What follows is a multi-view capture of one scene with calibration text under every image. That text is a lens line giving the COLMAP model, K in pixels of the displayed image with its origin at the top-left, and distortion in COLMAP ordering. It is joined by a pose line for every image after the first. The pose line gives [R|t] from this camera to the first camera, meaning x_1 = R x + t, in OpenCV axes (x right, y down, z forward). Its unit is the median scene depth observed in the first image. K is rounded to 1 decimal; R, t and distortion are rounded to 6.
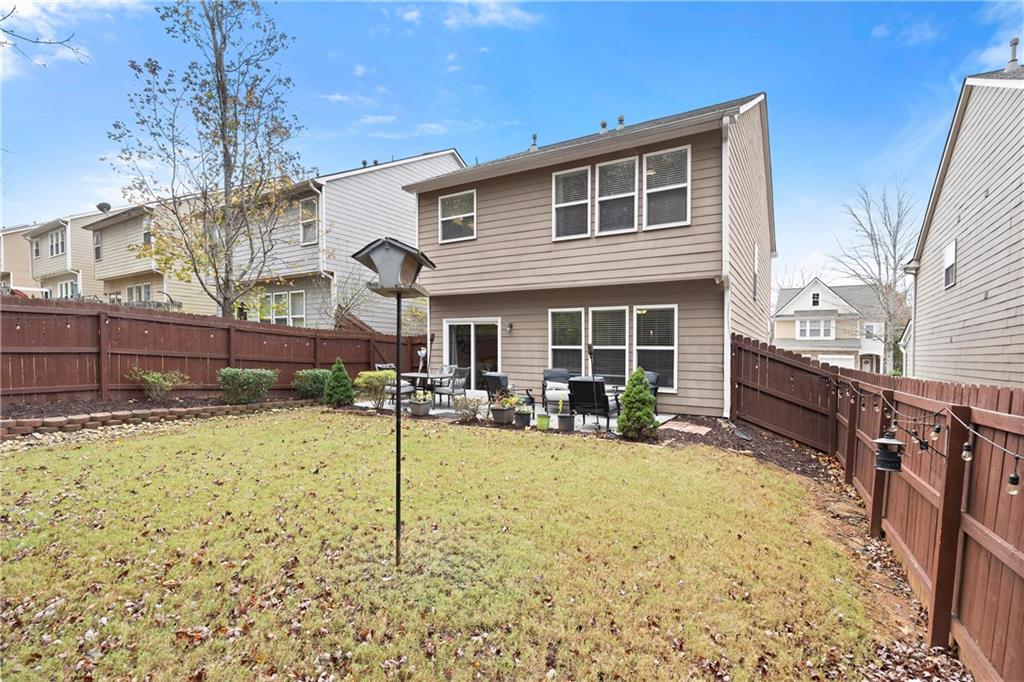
lens RADIAL K [[463.9, 0, 512.0], [0, 463.9, 341.0], [0, 0, 1]] dist [-0.001948, 0.000149]
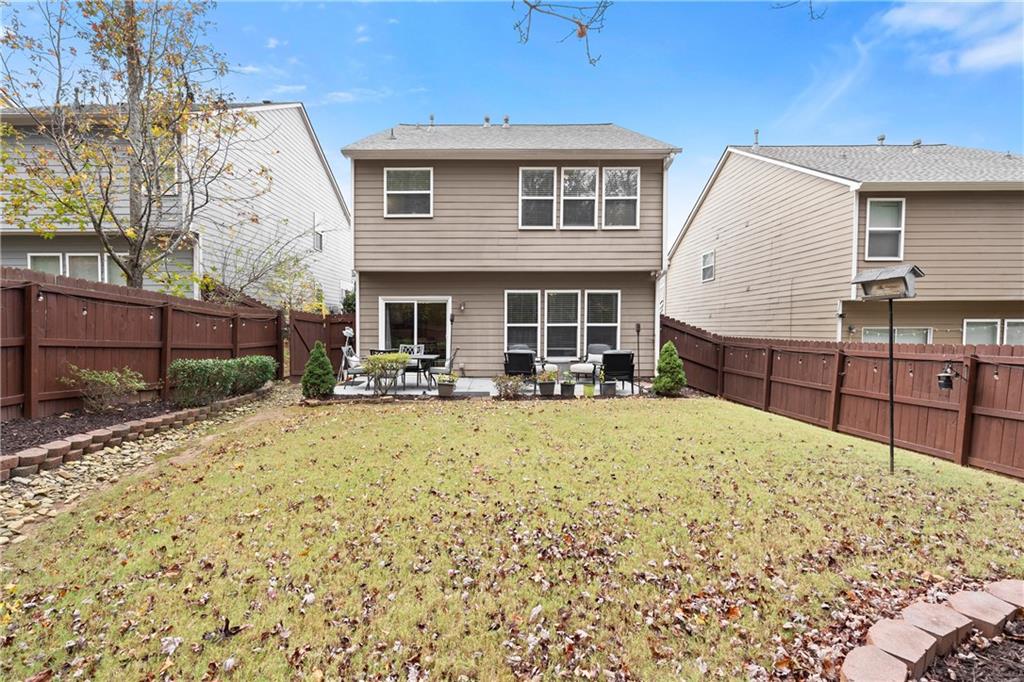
lens RADIAL K [[469.9, 0, 470.1], [0, 469.9, 315.6], [0, 0, 1]] dist [-0.000172, 0.000081]
pose [[0.859124, -0.004920, 0.511744, -0.585959], [0.003106, 0.999985, 0.004400, -0.015038], [-0.511759, -0.002191, 0.859126, 0.099873]]
